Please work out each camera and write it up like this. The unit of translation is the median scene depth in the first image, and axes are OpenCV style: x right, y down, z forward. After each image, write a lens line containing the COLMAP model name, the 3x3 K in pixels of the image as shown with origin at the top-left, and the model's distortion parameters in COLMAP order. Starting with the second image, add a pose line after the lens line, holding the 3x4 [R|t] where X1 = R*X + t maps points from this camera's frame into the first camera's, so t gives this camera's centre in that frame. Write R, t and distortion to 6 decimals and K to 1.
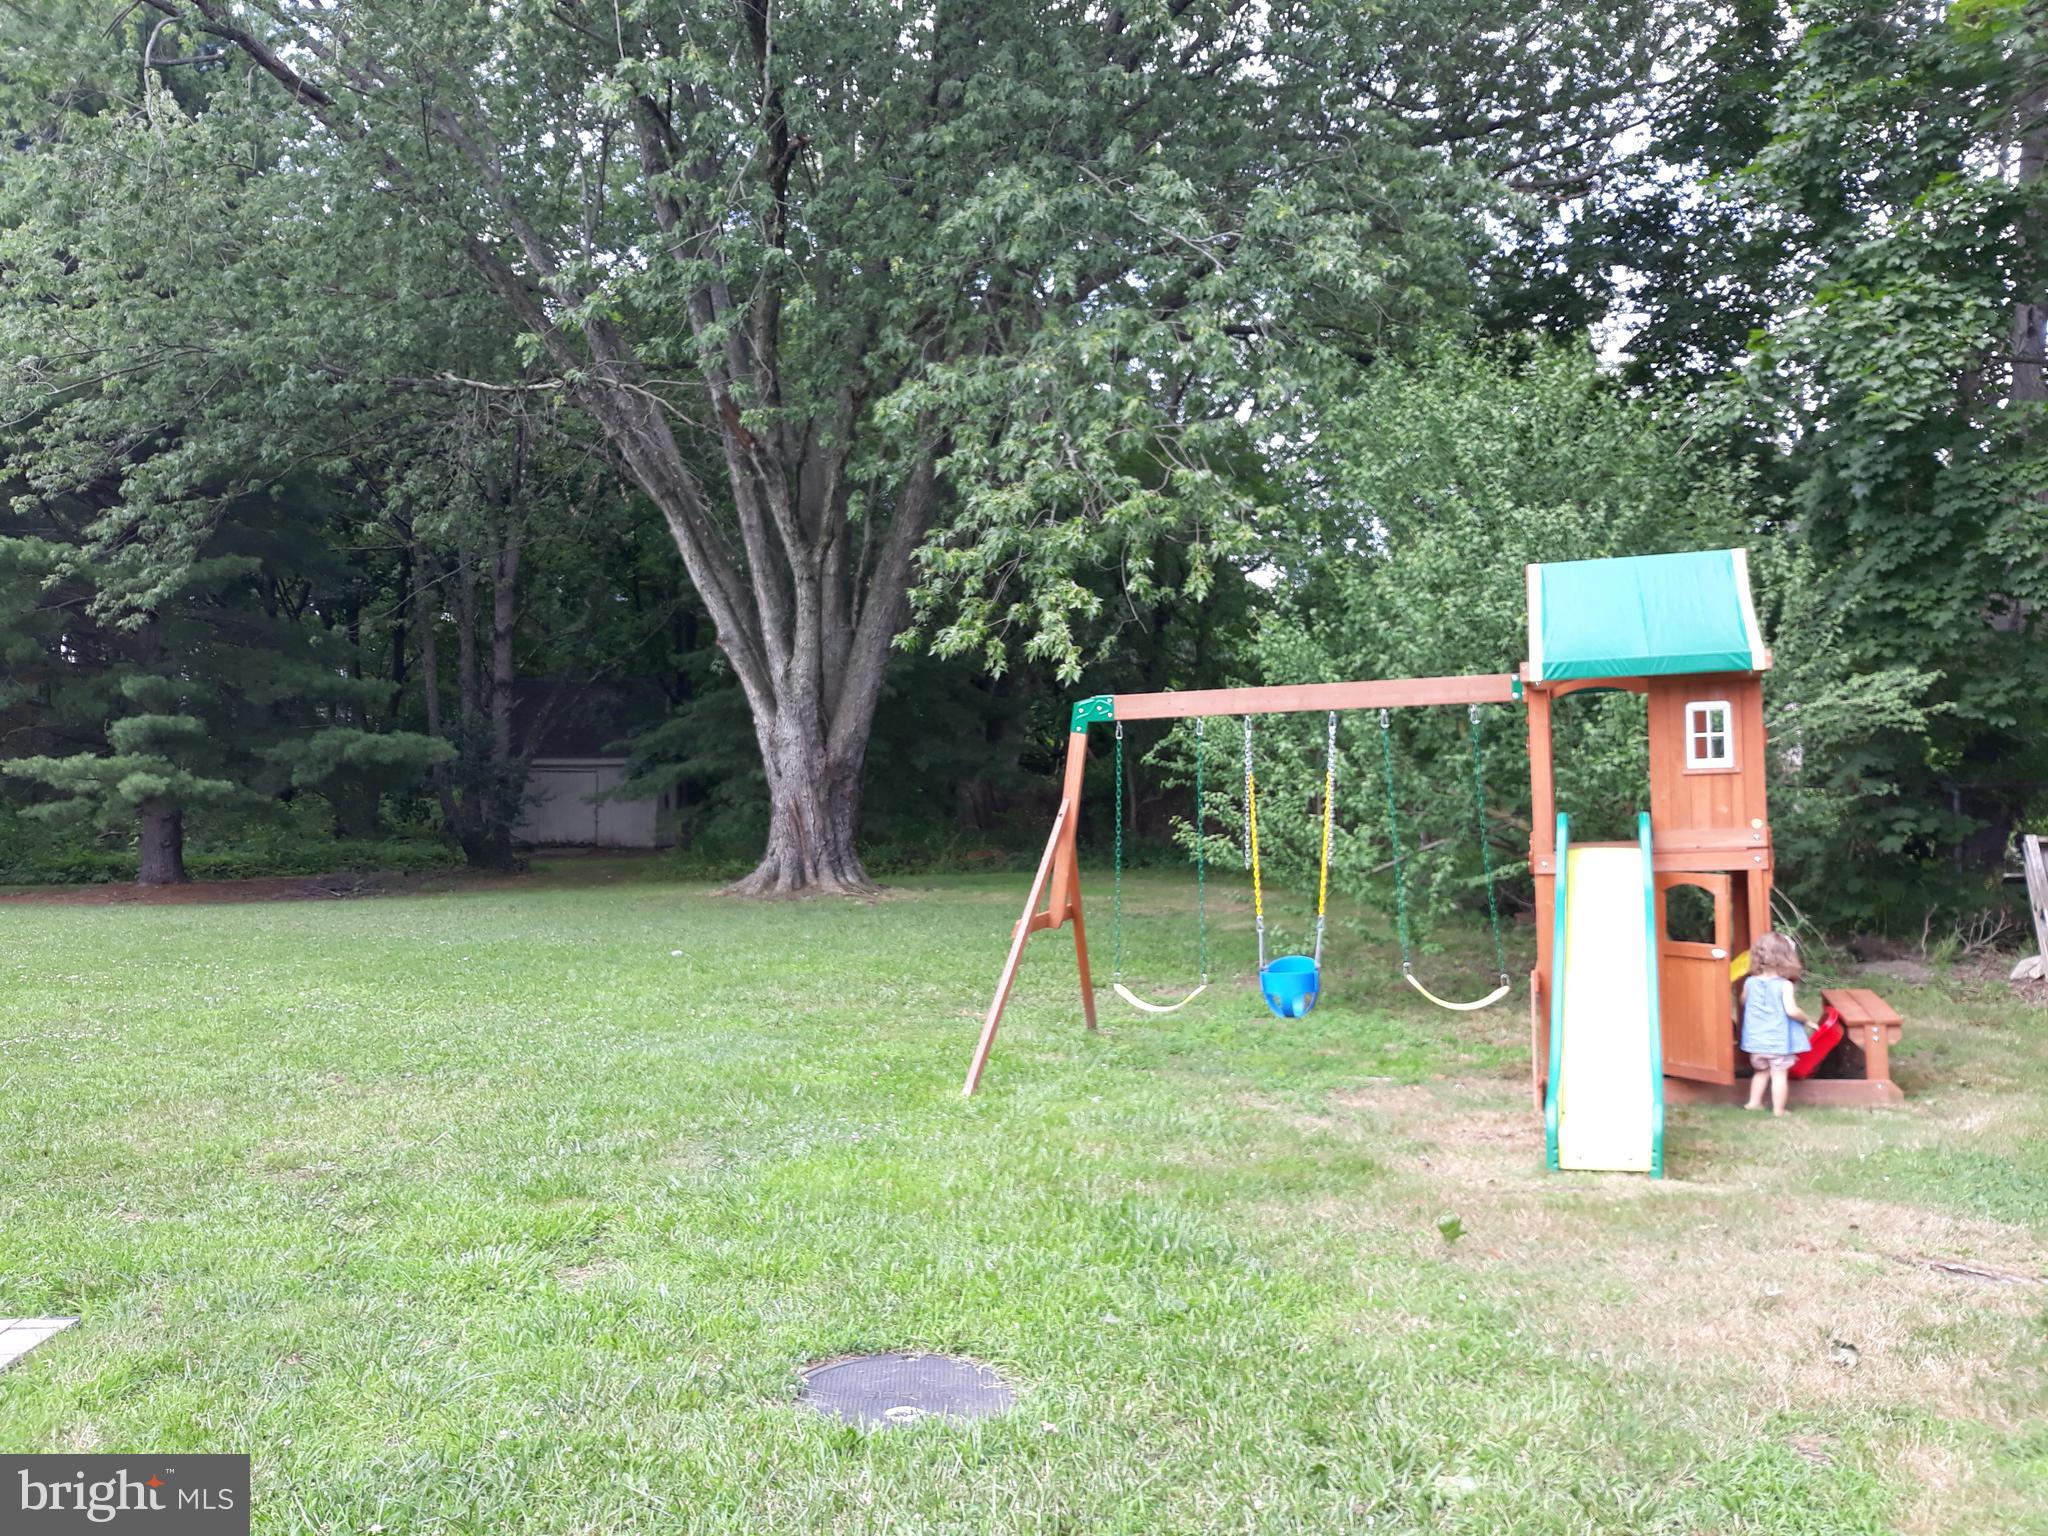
lens RADIAL K [[1674.0, 0, 1028.9], [0, 1674.0, 769.8], [0, 0, 1]] dist [0.010817, -0.006904]
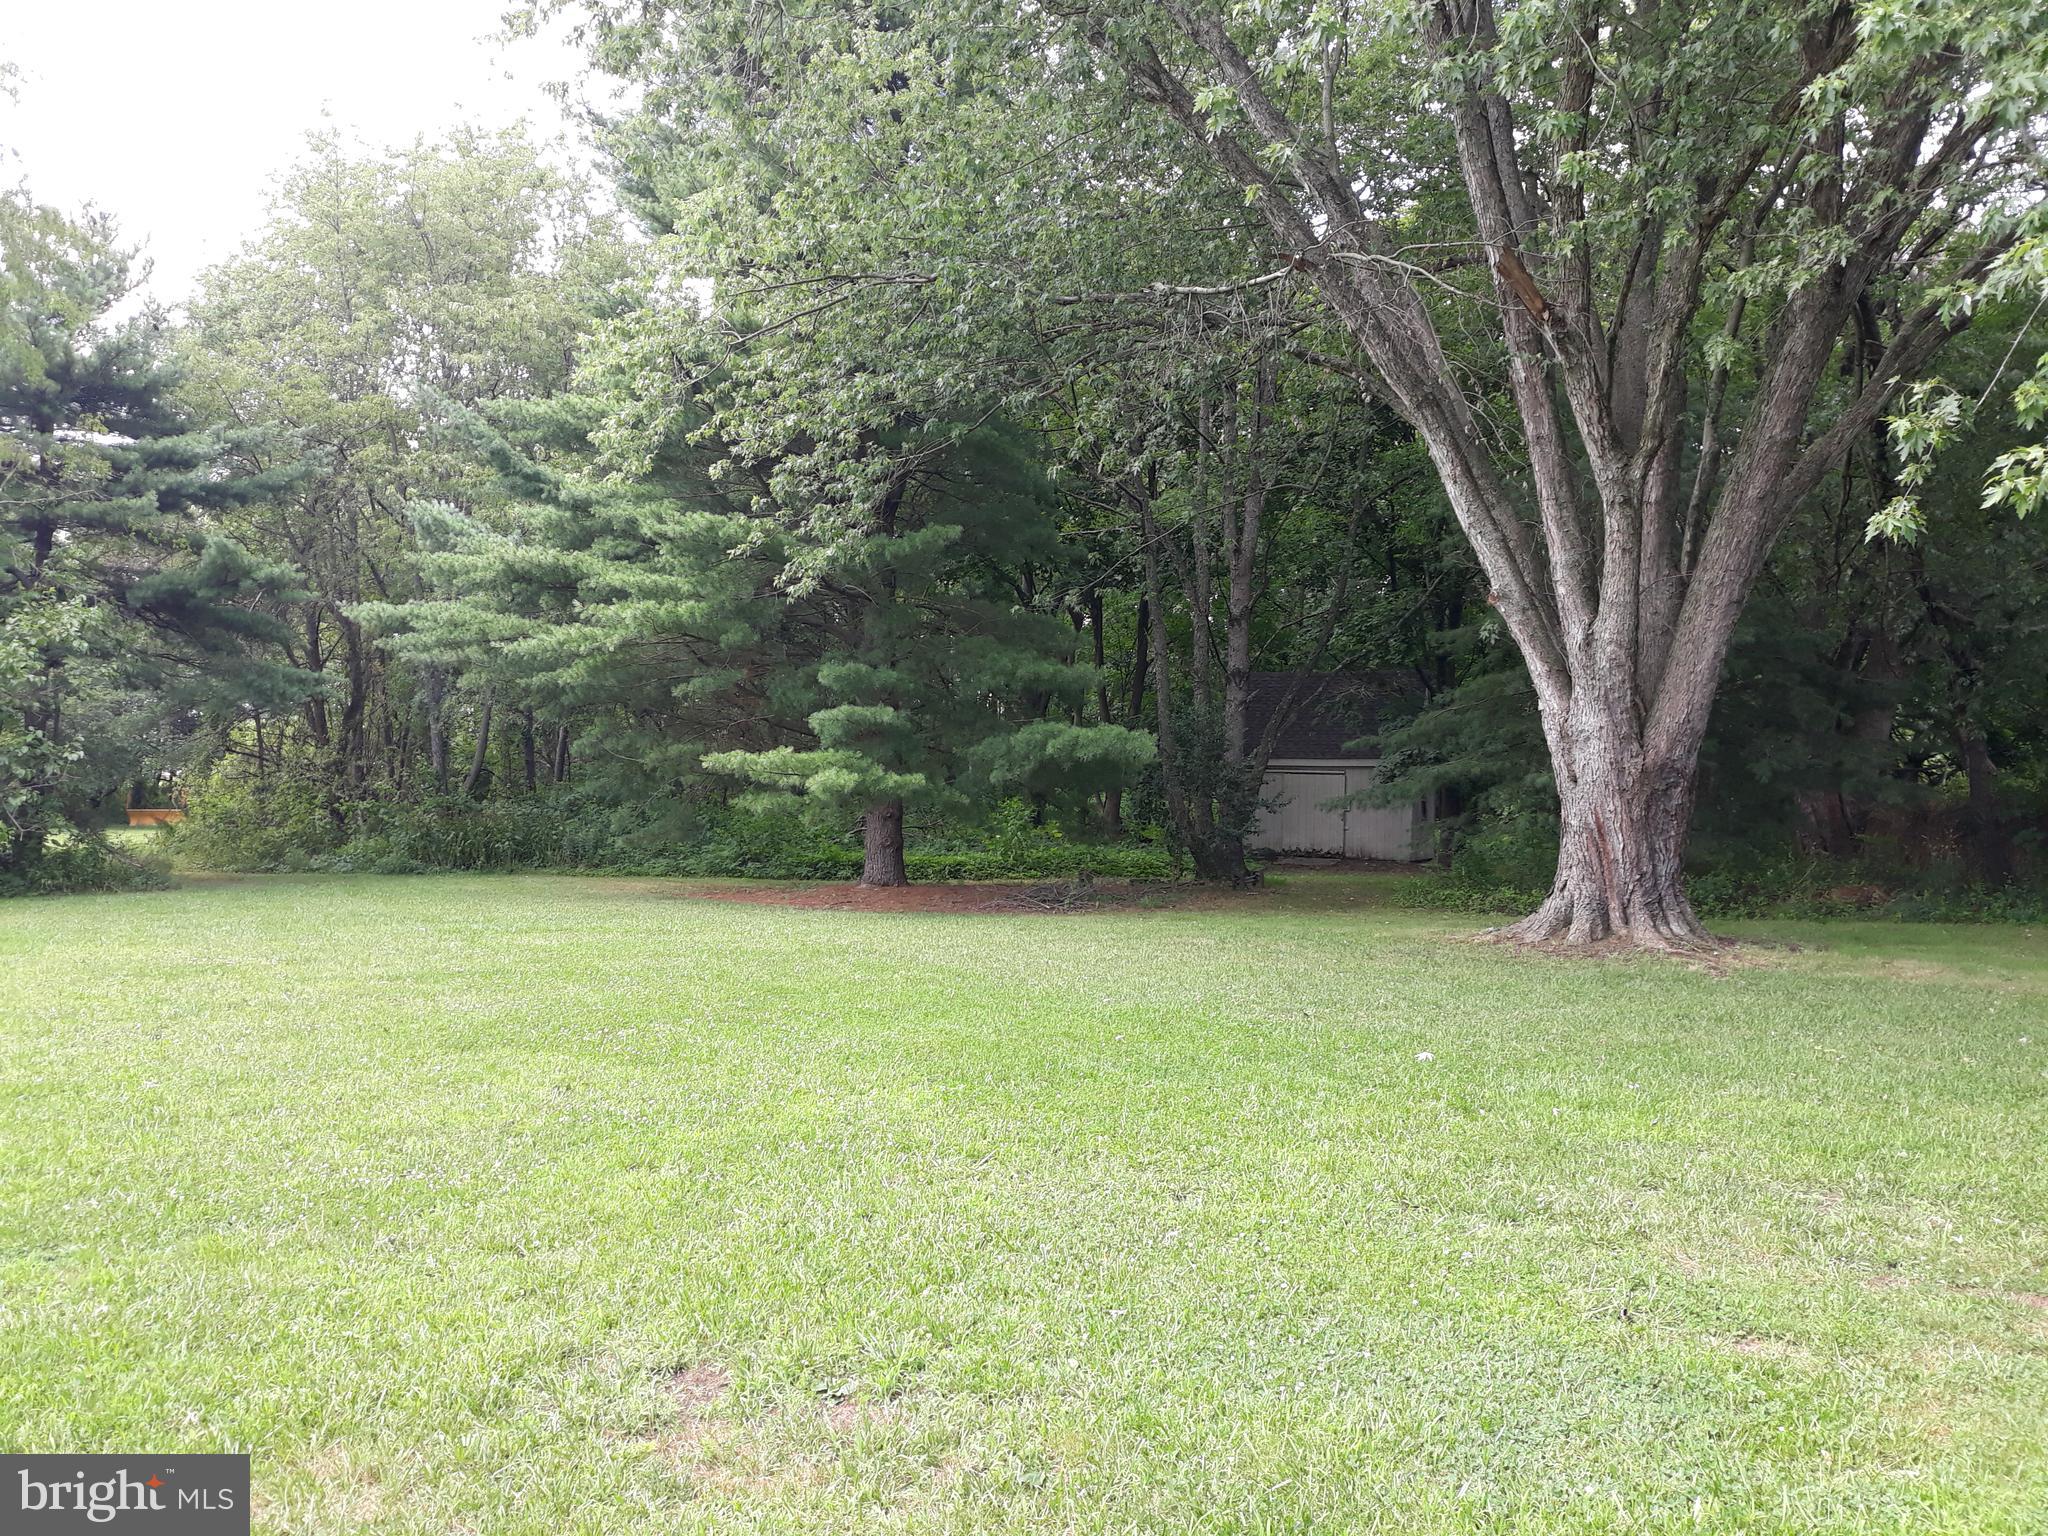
lens RADIAL K [[1674.0, 0, 1029.6], [0, 1674.0, 774.9], [0, 0, 1]] dist [0.010817, -0.006904]
pose [[0.902019, 0.012217, -0.431523, -0.047767], [-0.011713, 0.999924, 0.003826, 0.000515], [0.431537, 0.001603, 0.902094, 0.238456]]
